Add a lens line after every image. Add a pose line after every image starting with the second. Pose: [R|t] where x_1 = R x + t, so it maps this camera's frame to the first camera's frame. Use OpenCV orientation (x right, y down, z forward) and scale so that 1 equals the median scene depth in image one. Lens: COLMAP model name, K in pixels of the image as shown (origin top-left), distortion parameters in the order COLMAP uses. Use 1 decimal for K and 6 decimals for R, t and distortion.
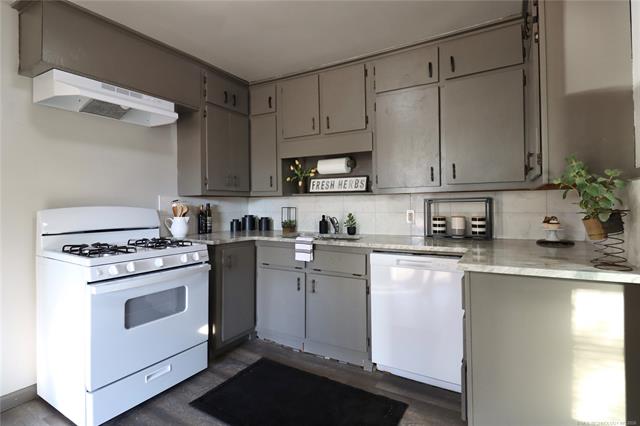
lens RADIAL K [[325.1, 0, 322.4], [0, 325.1, 200.1], [0, 0, 1]] dist [0.001994, -0.000738]
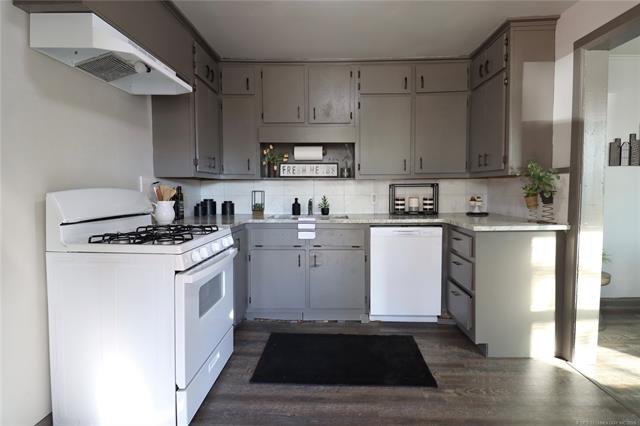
lens RADIAL K [[325.1, 0, 322.4], [0, 325.1, 200.1], [0, 0, 1]] dist [0.001994, -0.000738]
pose [[0.876693, -0.011754, 0.480907, -0.534208], [-0.009812, 0.999057, 0.042305, 0.008228], [-0.480950, -0.041807, 0.875751, 0.015648]]
